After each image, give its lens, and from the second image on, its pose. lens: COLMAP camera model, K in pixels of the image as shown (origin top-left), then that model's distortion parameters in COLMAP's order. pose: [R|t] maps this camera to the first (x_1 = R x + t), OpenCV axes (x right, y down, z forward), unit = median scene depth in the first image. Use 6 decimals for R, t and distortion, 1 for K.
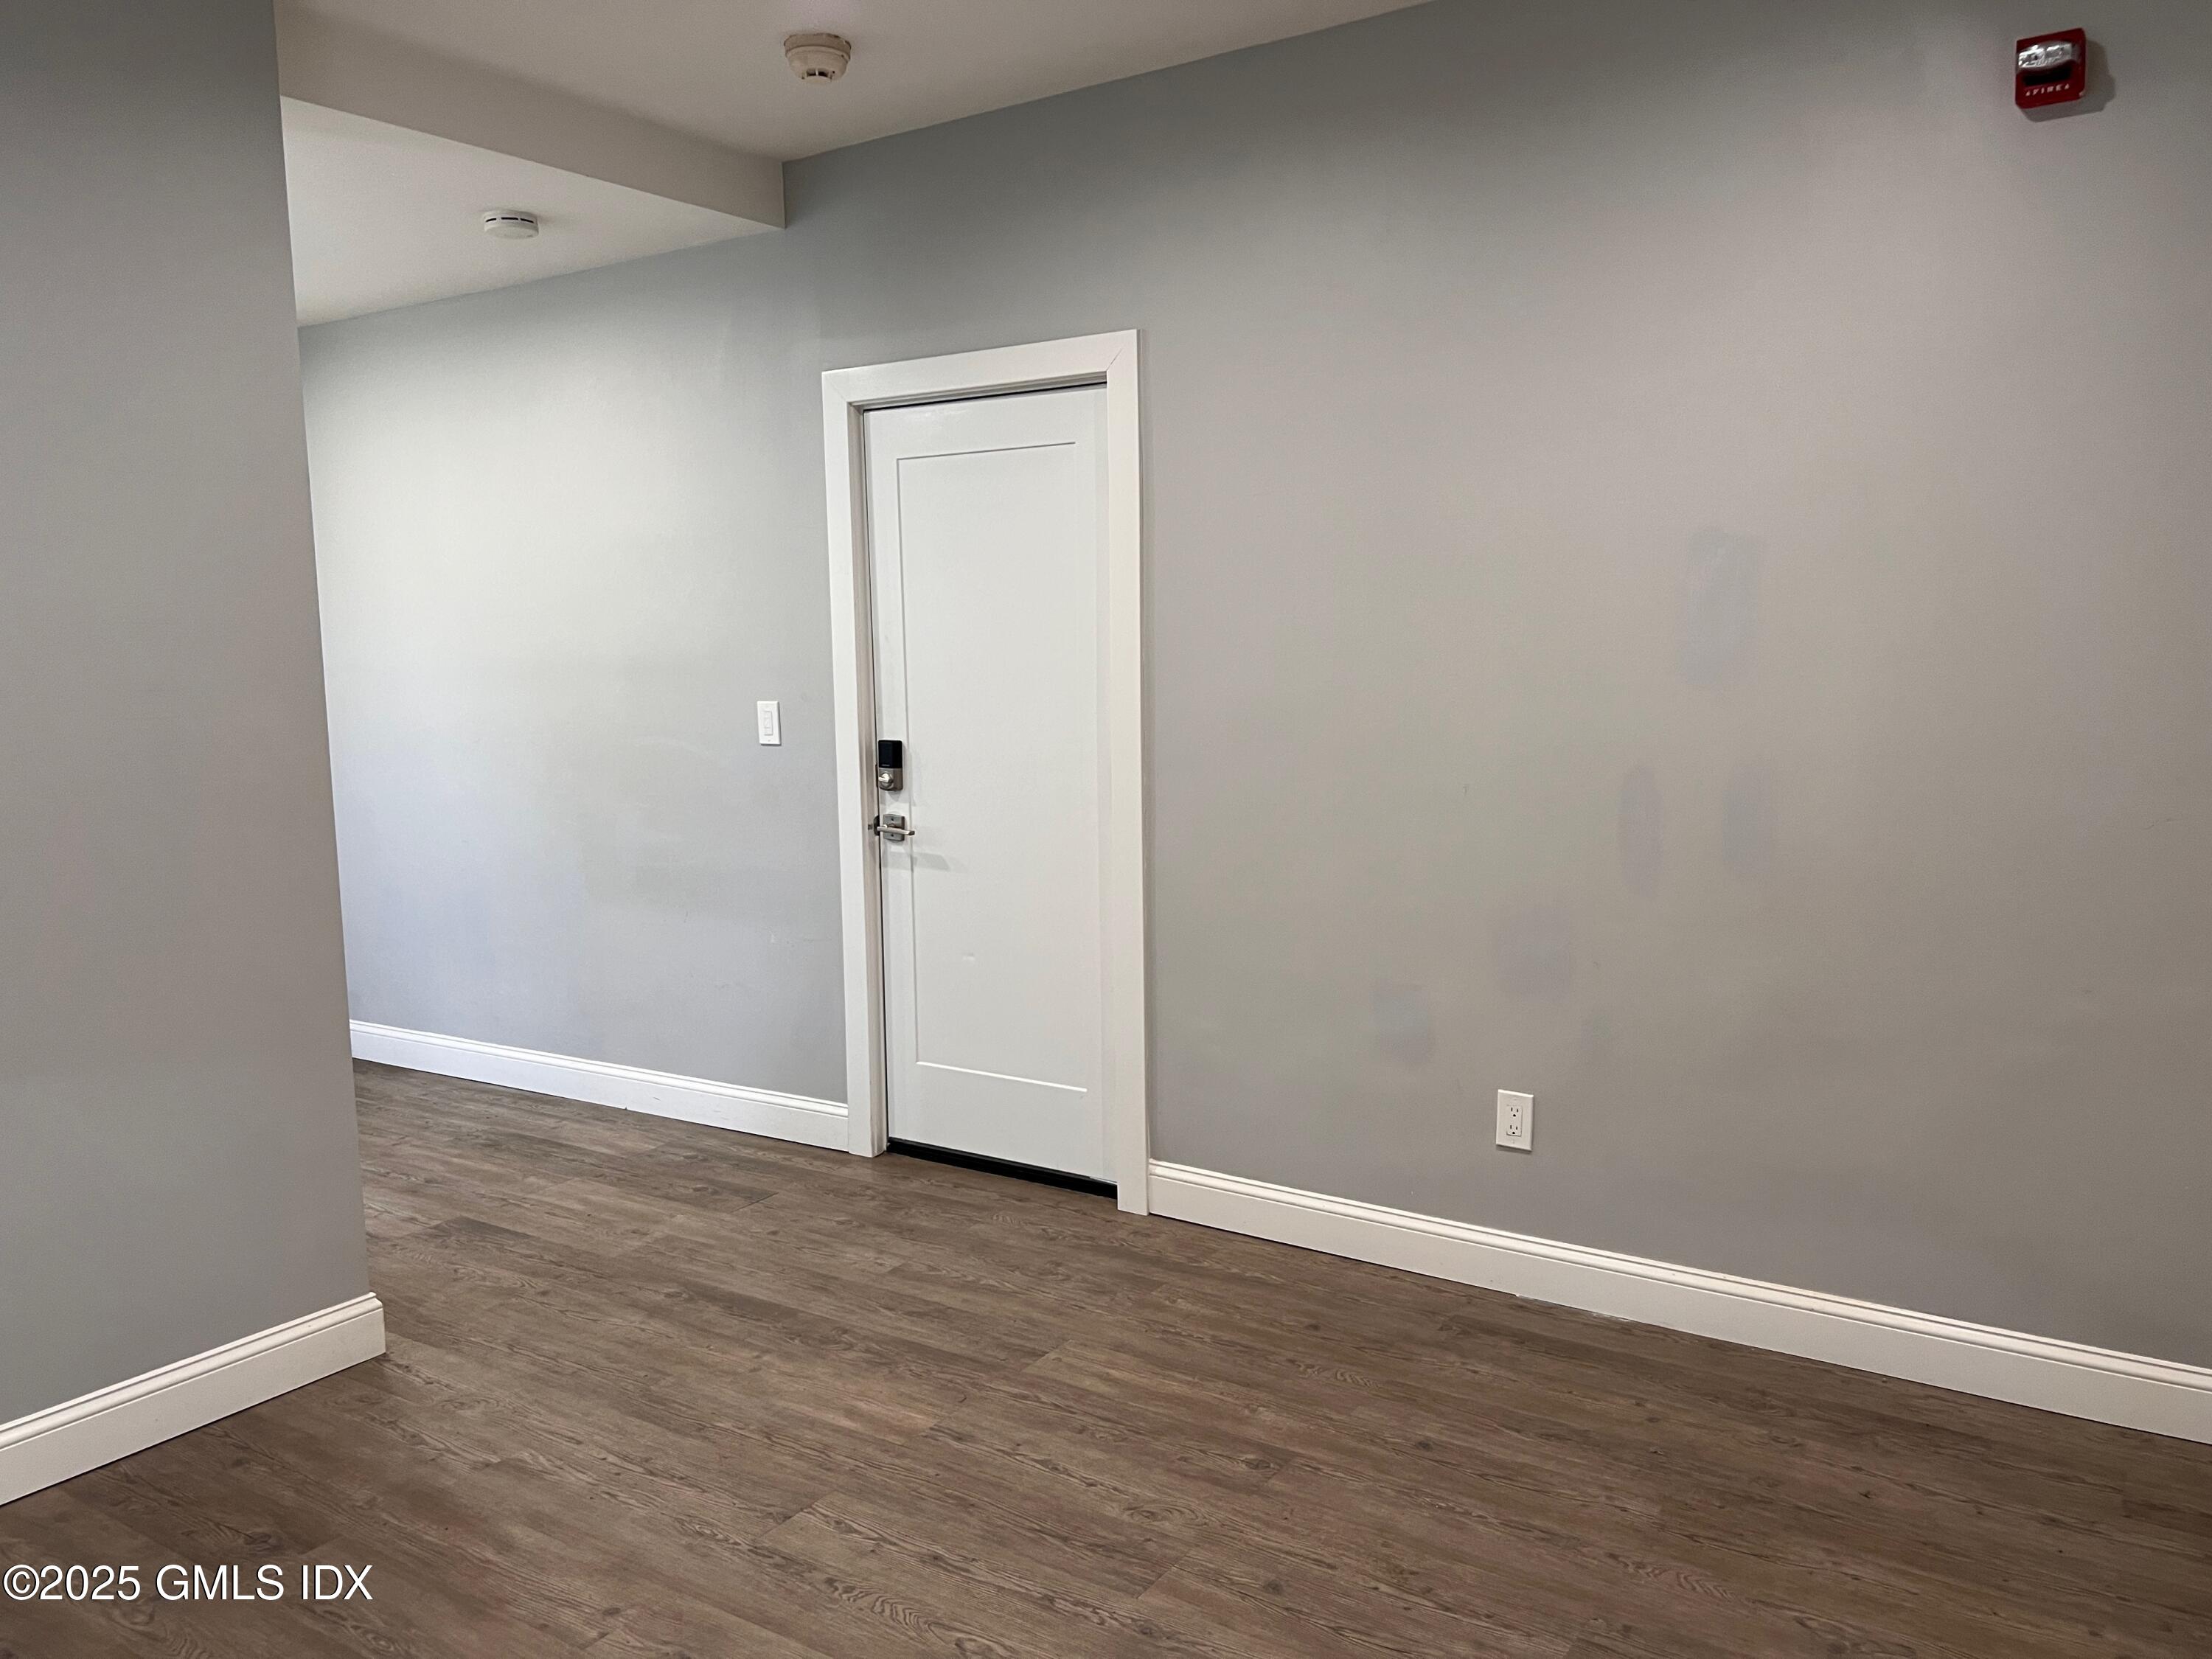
lens RADIAL K [[1653.6, 0, 1106.5], [0, 1653.6, 838.1], [0, 0, 1]] dist [0.042459, -0.048451]
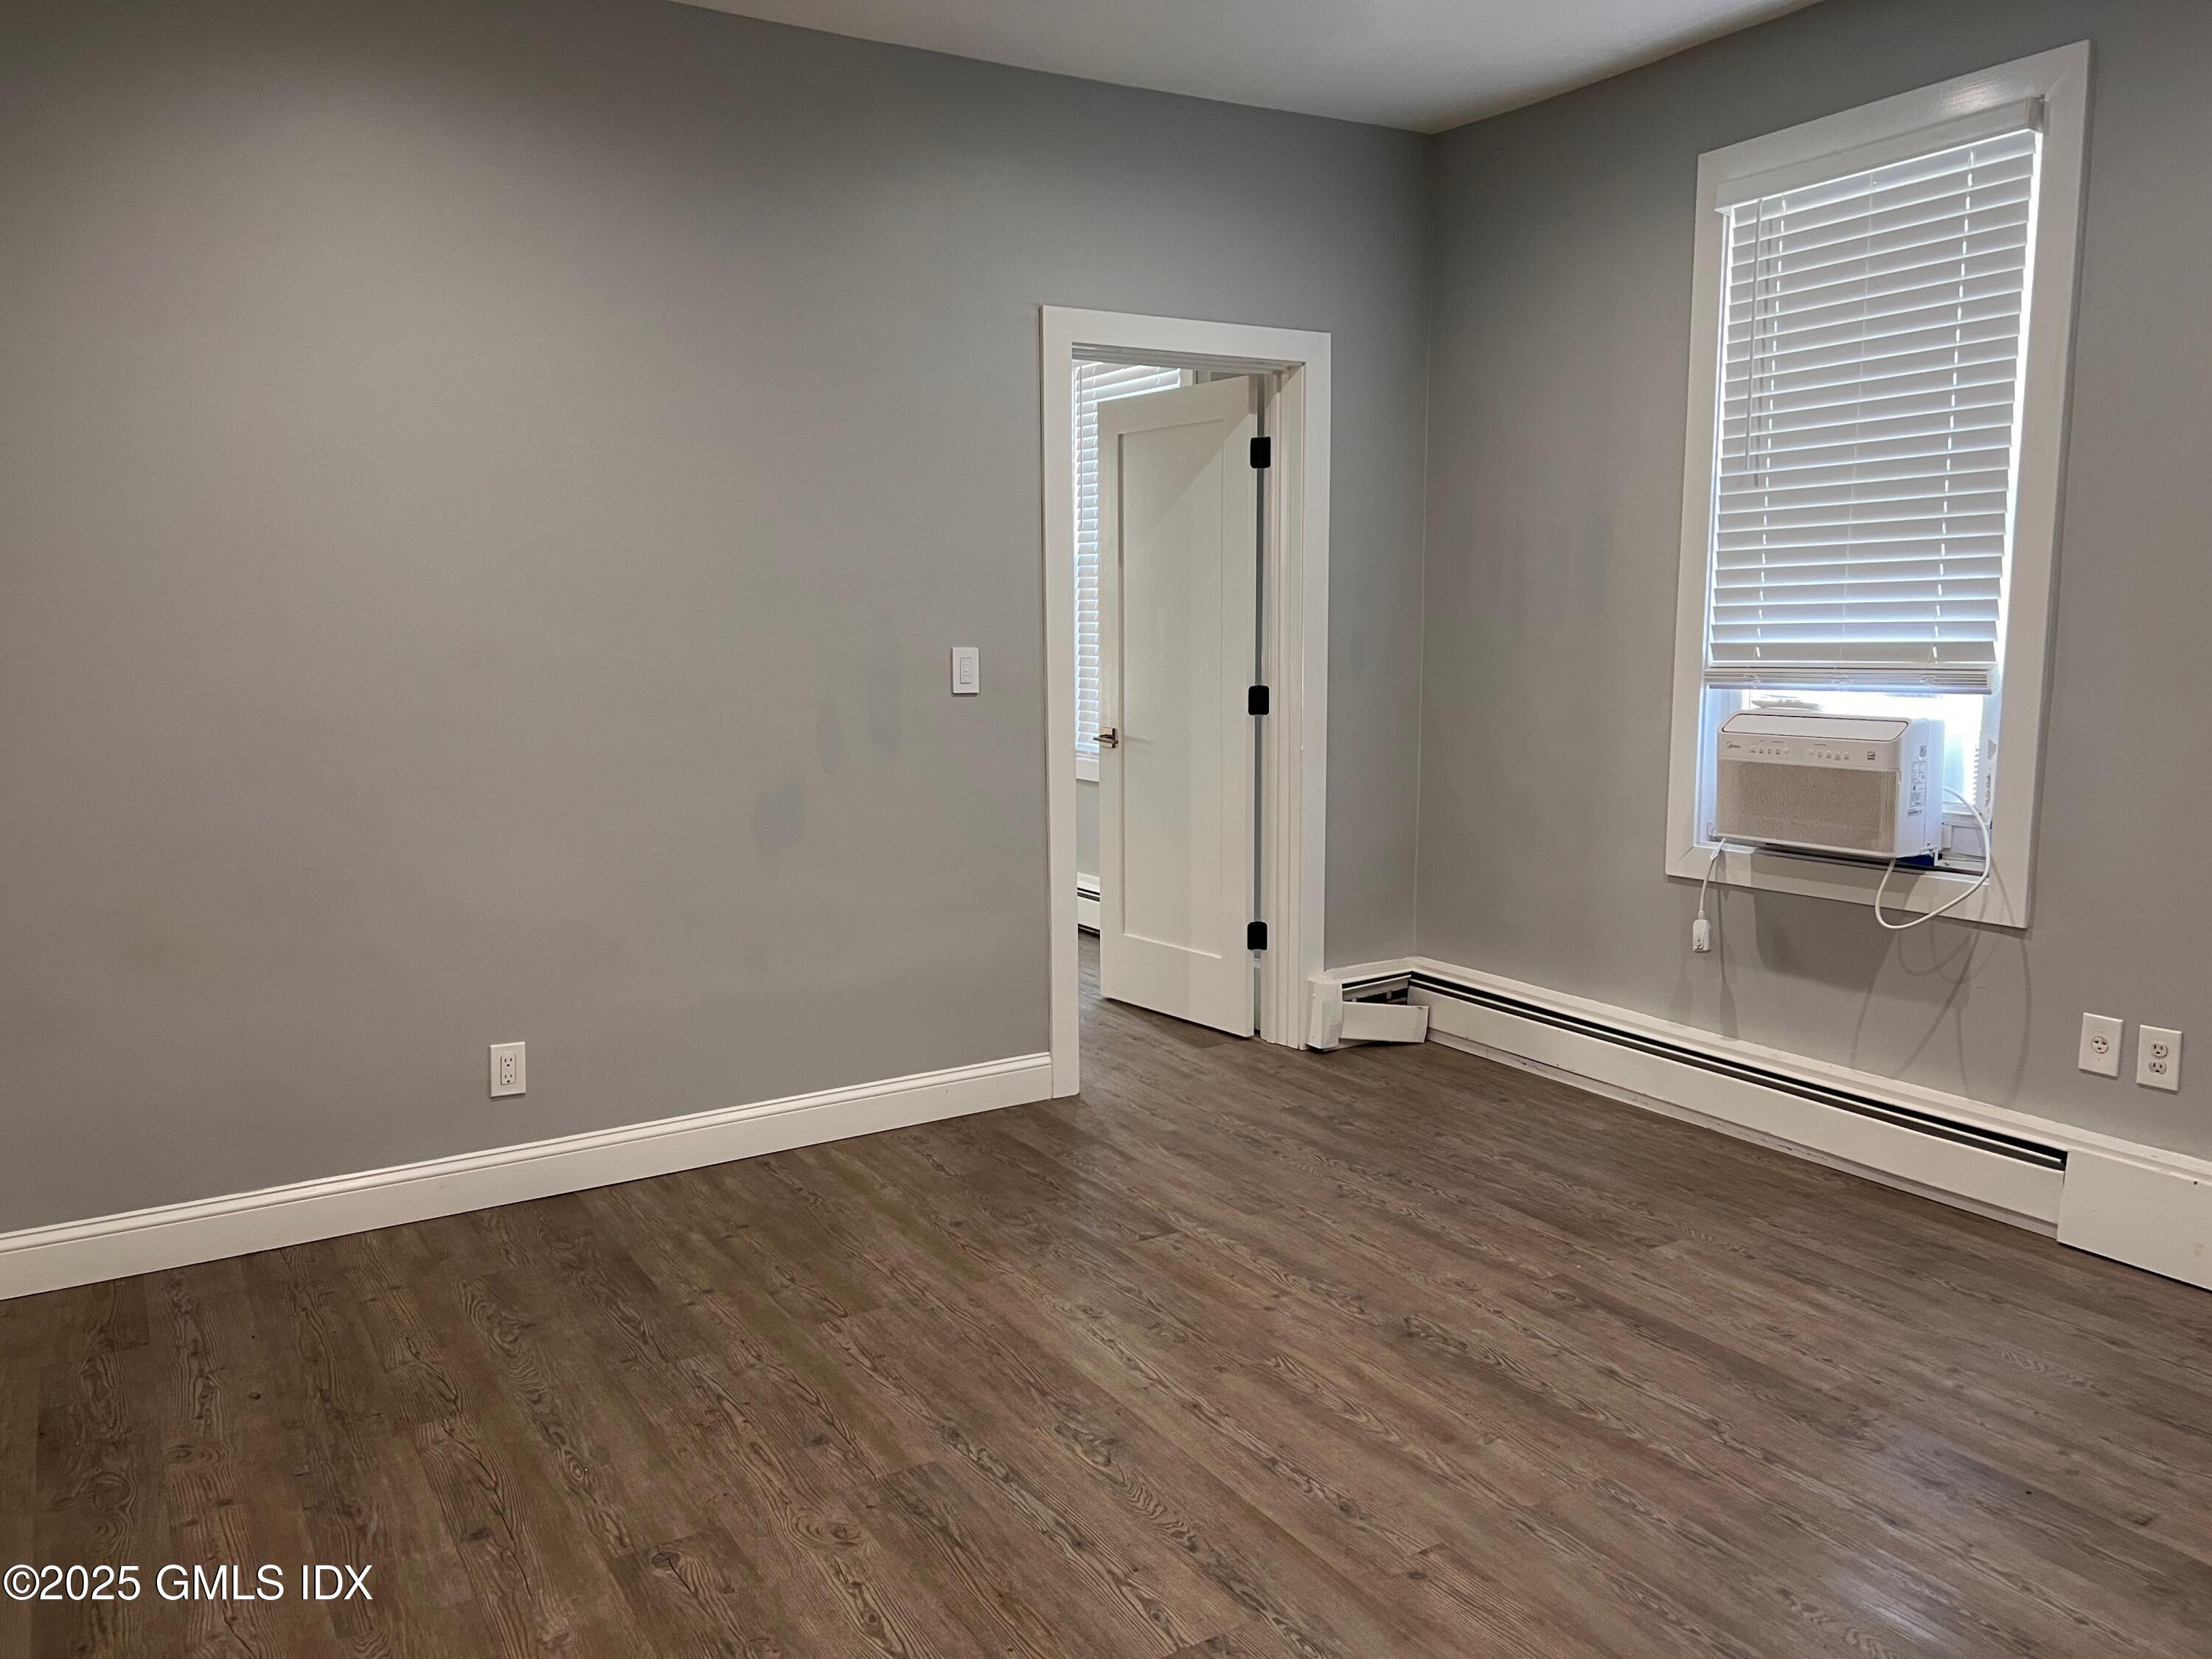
lens RADIAL K [[1653.6, 0, 1107.7], [0, 1653.6, 819.1], [0, 0, 1]] dist [0.042459, -0.048451]
pose [[-0.907292, -0.031123, 0.419347, -0.502121], [0.076039, 0.968674, 0.236409, -0.183321], [-0.413569, 0.246379, -0.876504, 1.731697]]
